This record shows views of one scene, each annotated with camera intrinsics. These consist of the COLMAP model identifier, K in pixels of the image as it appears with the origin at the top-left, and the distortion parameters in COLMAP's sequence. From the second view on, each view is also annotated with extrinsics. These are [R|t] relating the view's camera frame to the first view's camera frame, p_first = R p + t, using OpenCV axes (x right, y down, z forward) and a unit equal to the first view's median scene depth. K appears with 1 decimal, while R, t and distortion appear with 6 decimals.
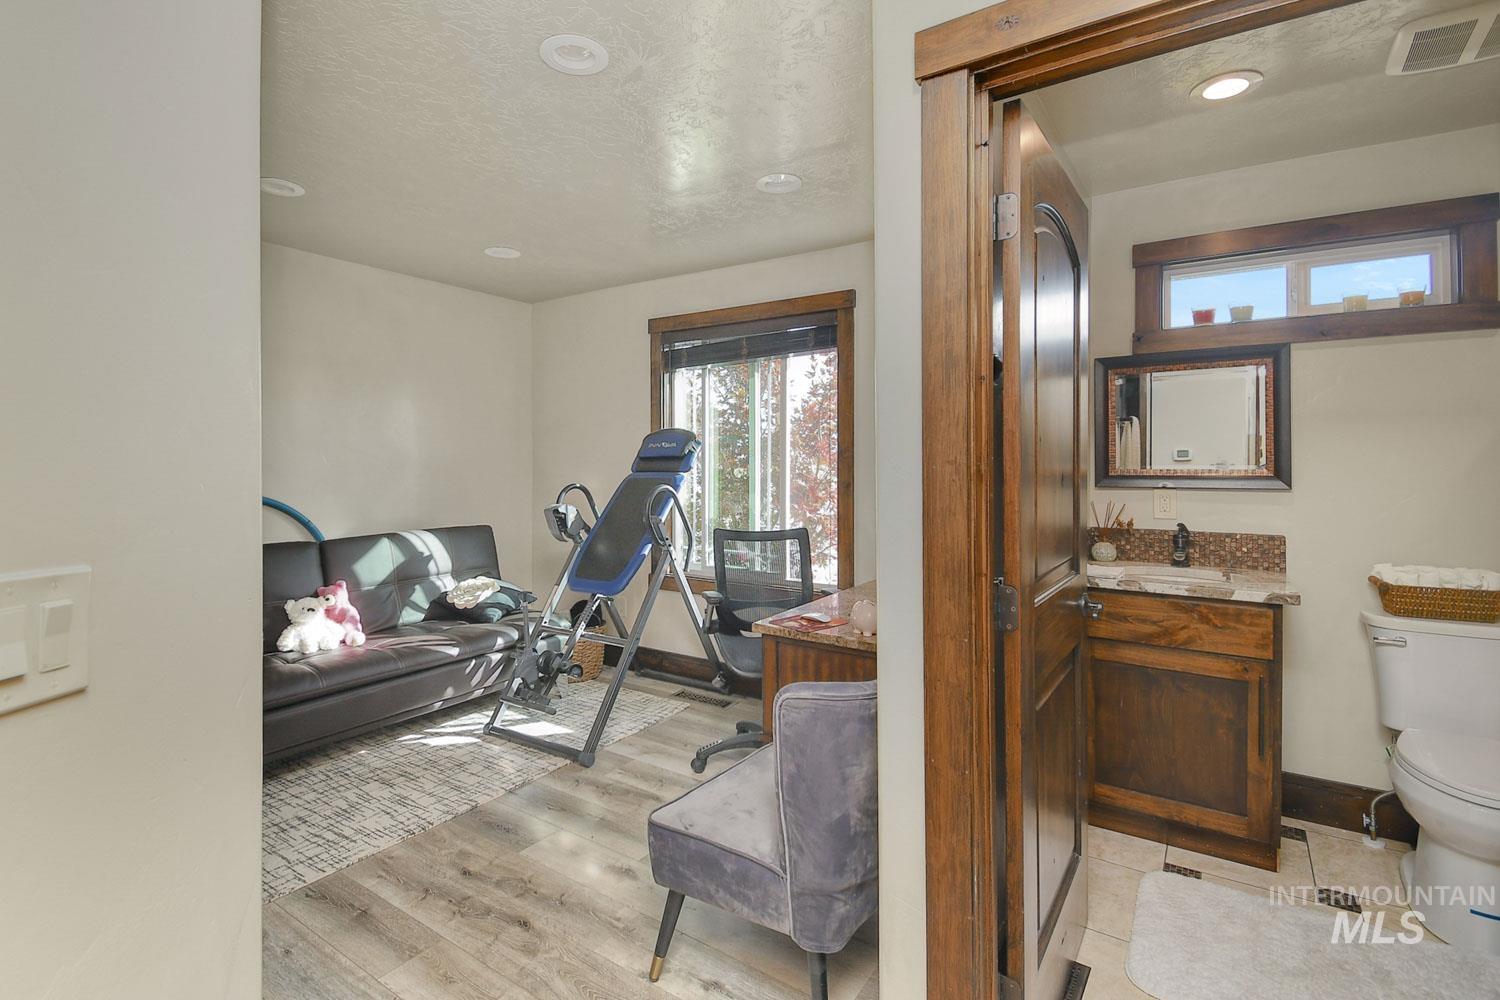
lens RADIAL K [[692.2, 0, 775.8], [0, 692.2, 484.1], [0, 0, 1]] dist [0.047264, -0.025719]
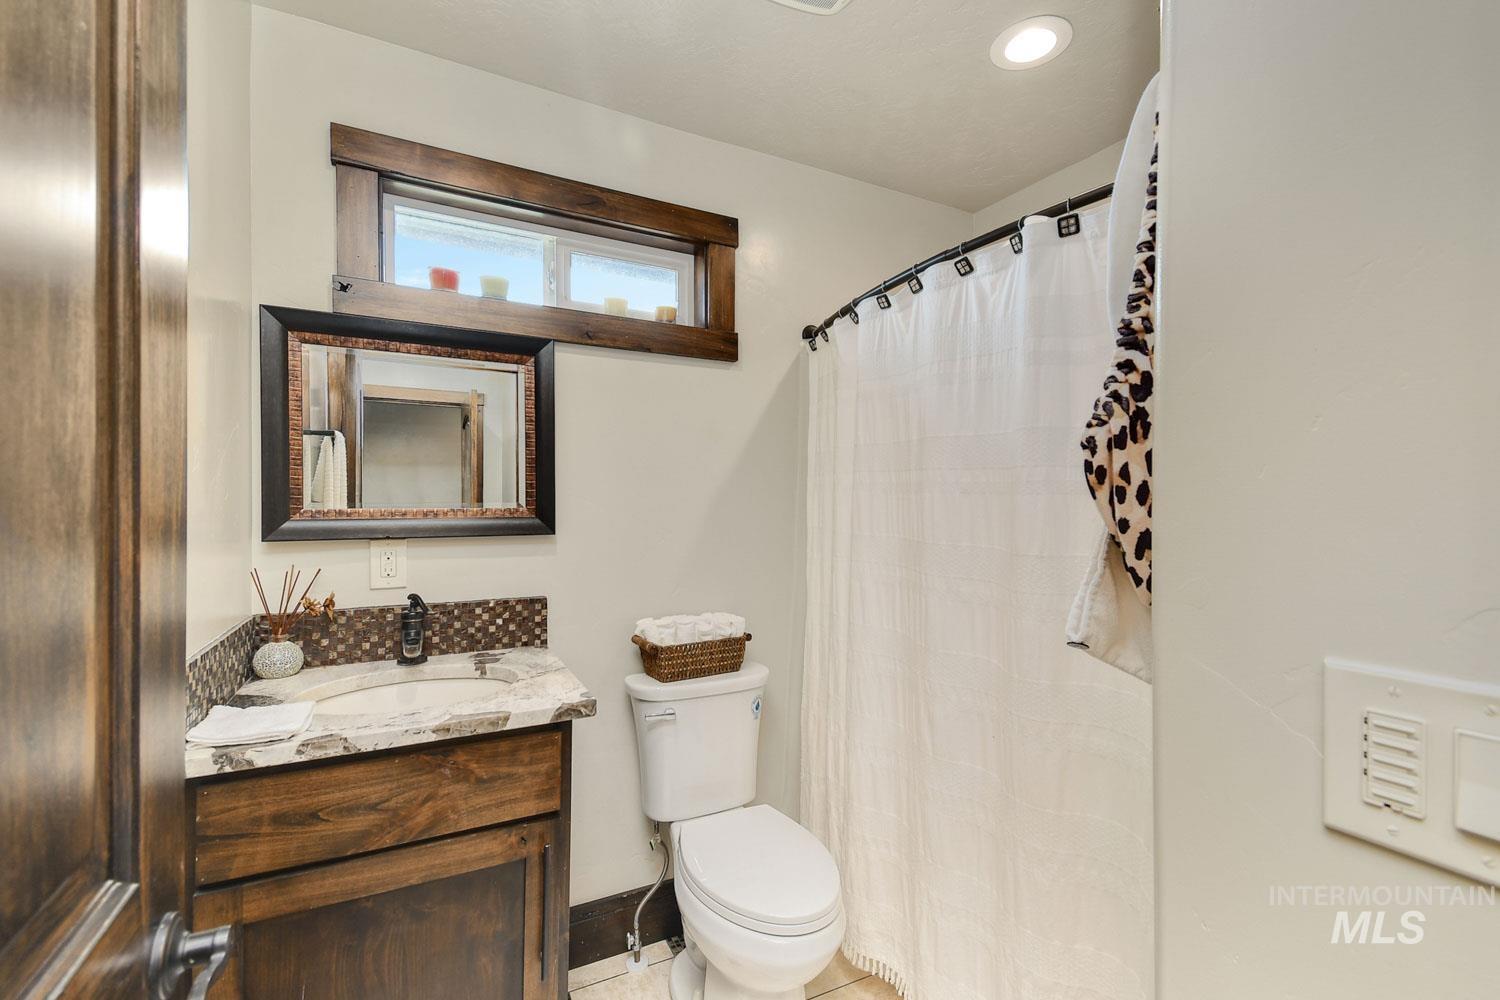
lens RADIAL K [[692.2, 0, 775.8], [0, 692.2, 484.1], [0, 0, 1]] dist [0.047264, -0.025719]
pose [[0.515543, 0.020323, 0.856622, 0.210902], [0.021030, 0.999117, -0.036360, -0.014565], [-0.856605, 0.036759, 0.514661, 0.407232]]
